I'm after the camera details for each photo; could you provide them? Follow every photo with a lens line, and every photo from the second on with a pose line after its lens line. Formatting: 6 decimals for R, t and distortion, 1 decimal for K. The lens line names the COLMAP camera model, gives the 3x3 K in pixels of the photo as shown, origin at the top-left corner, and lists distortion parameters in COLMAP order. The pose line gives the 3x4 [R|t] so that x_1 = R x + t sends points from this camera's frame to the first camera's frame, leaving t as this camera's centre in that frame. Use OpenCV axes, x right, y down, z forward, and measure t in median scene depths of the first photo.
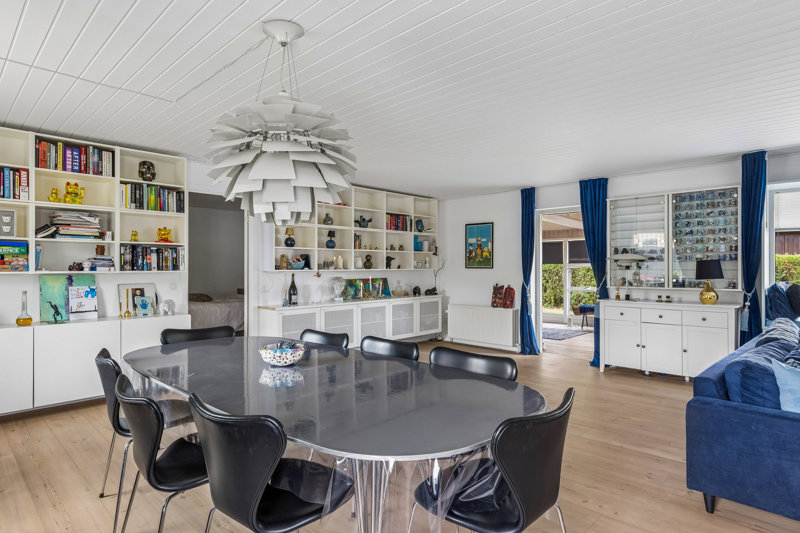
lens RADIAL K [[449.7, 0, 405.8], [0, 449.7, 265.4], [0, 0, 1]] dist [0.000890, 0.002005]
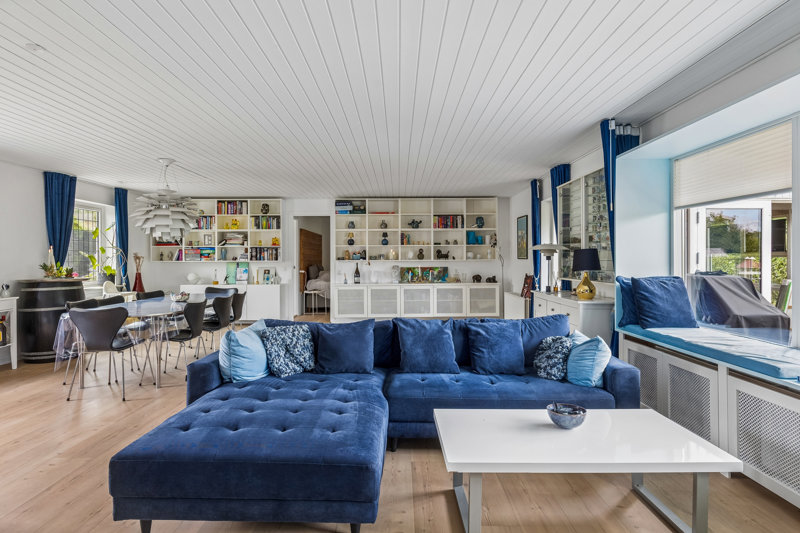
lens RADIAL K [[418.9, 0, 397.6], [0, 418.9, 262.1], [0, 0, 1]] dist [0.010116, -0.001010]
pose [[0.687490, 0.004197, -0.726182, 1.100339], [0.005833, 0.999919, 0.011301, 0.001564], [0.726171, -0.012005, 0.687410, 0.175098]]
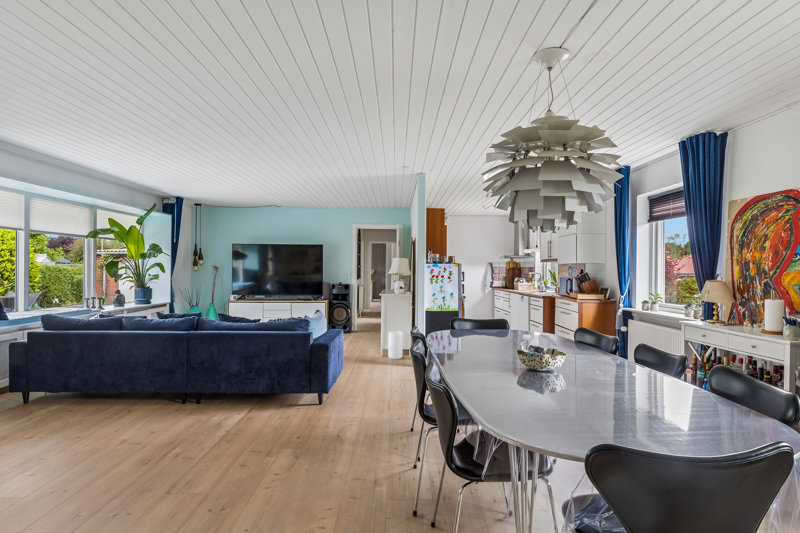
lens RADIAL K [[427.8, 0, 401.0], [0, 427.8, 267.4], [0, 0, 1]] dist [0.000996, -0.000263]
pose [[-0.695511, -0.004302, 0.718503, -0.391050], [-0.012671, 0.999900, -0.006279, 0.005310], [-0.718404, -0.013472, -0.695496, 0.999228]]
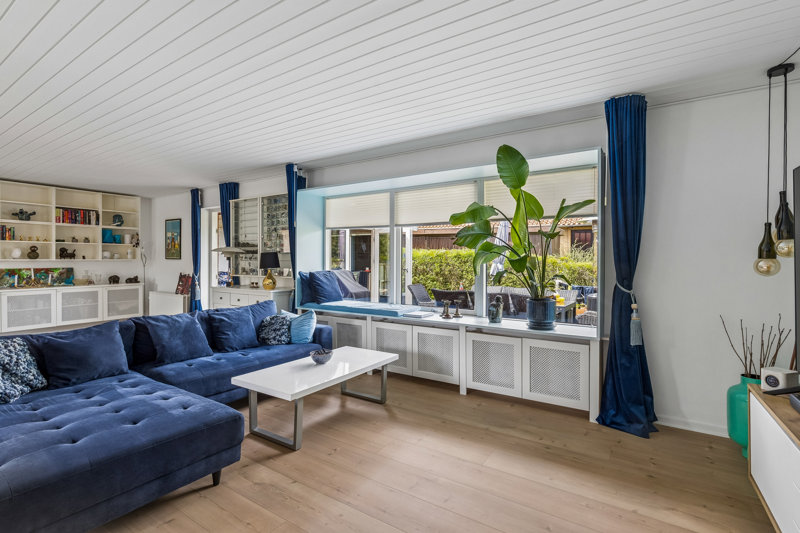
lens RADIAL K [[381.4, 0, 401.2], [0, 381.4, 262.9], [0, 0, 1]] dist [0.003059, 0.000601]
pose [[0.984853, 0.002861, 0.173370, 0.911549], [-0.005310, 0.999893, 0.013662, -0.000342], [-0.173312, -0.014376, 0.984762, -0.071881]]
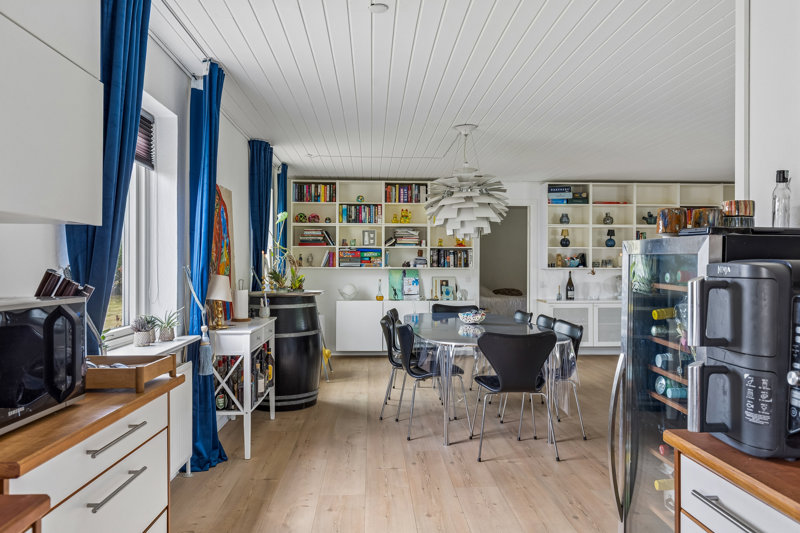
lens RADIAL K [[587.7, 0, 399.5], [0, 587.7, 269.4], [0, 0, 1]] dist [0.004557, -0.000895]
pose [[0.726424, 0.008577, -0.687193, 0.548021], [-0.000696, 0.999931, 0.011745, -0.003188], [0.687246, -0.008054, 0.726380, -0.407443]]
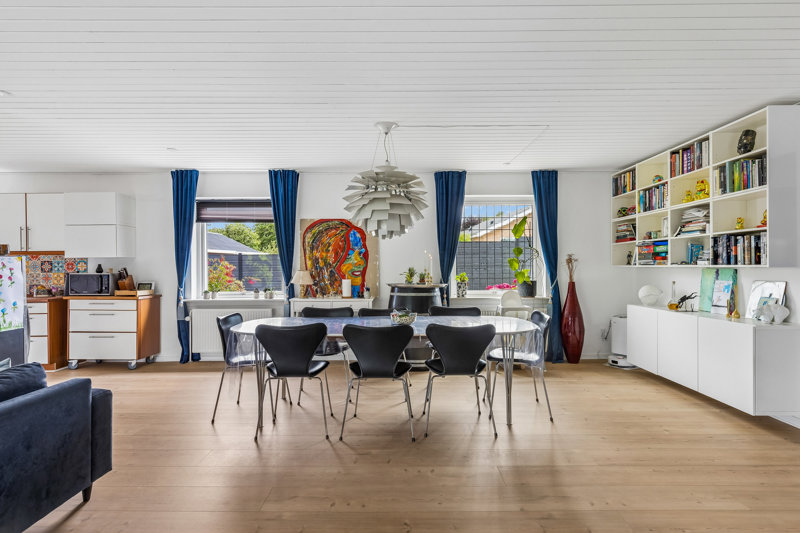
lens RADIAL K [[449.7, 0, 402.9], [0, 449.7, 265.5], [0, 0, 1]] dist [0.000890, 0.002005]
pose [[-0.724061, 0.003325, -0.689728, 0.432664], [0.008465, 0.999956, -0.004065, 0.011054], [0.689684, -0.008782, -0.724057, 1.145730]]
